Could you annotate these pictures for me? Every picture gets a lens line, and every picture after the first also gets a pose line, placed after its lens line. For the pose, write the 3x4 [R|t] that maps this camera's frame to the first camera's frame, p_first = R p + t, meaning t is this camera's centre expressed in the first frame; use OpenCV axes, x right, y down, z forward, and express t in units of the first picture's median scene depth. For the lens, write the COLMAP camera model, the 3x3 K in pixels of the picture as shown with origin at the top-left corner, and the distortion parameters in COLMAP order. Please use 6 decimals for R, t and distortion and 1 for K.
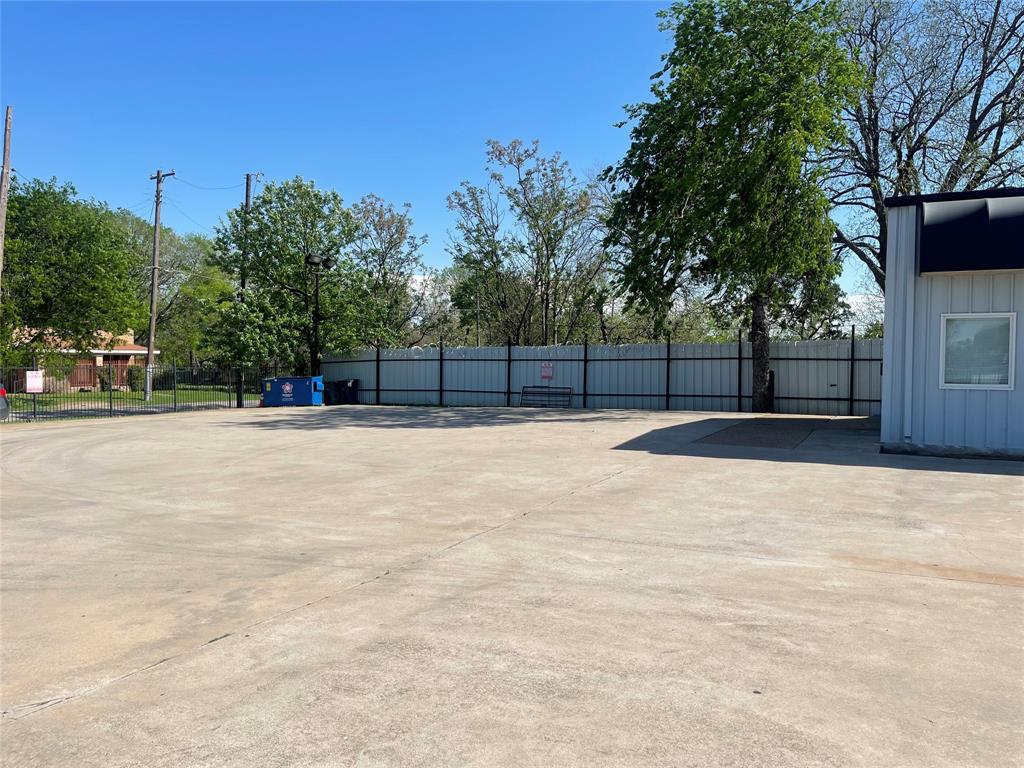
lens RADIAL K [[781.6, 0, 517.6], [0, 781.6, 387.3], [0, 0, 1]] dist [0.079903, -0.101511]
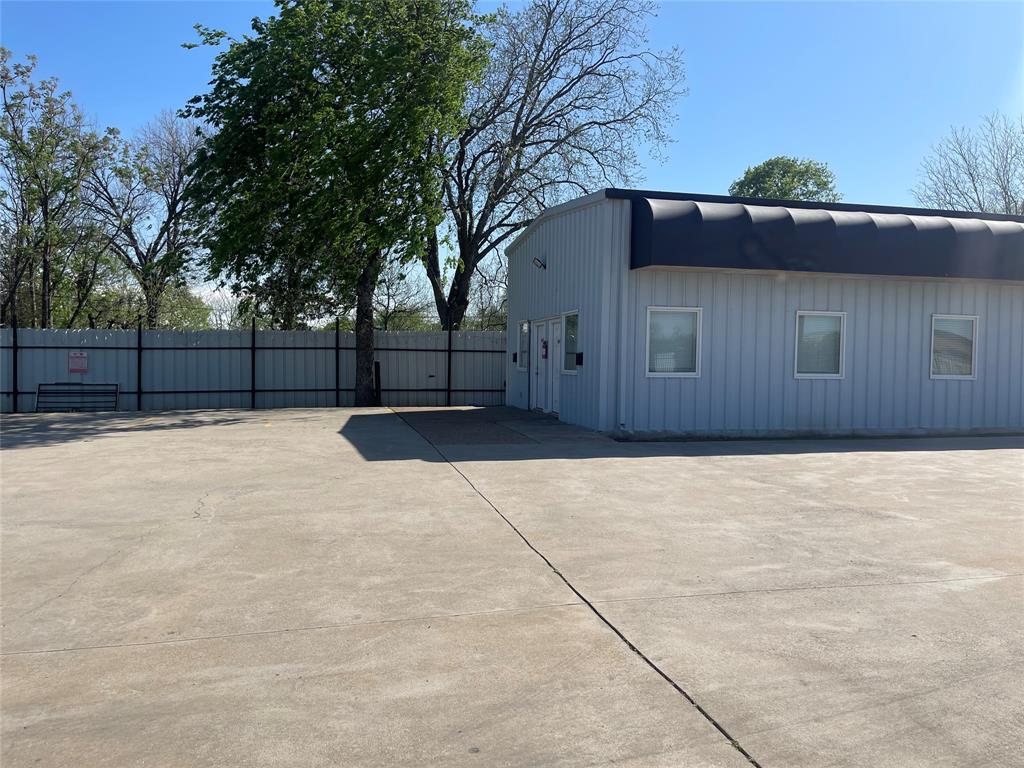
lens RADIAL K [[780.4, 0, 524.0], [0, 780.4, 384.6], [0, 0, 1]] dist [0.075874, -0.099251]
pose [[0.765278, -0.020512, 0.643373, -0.156659], [0.016549, 0.999789, 0.012191, -0.002280], [-0.643487, 0.001318, 0.765456, 0.180153]]
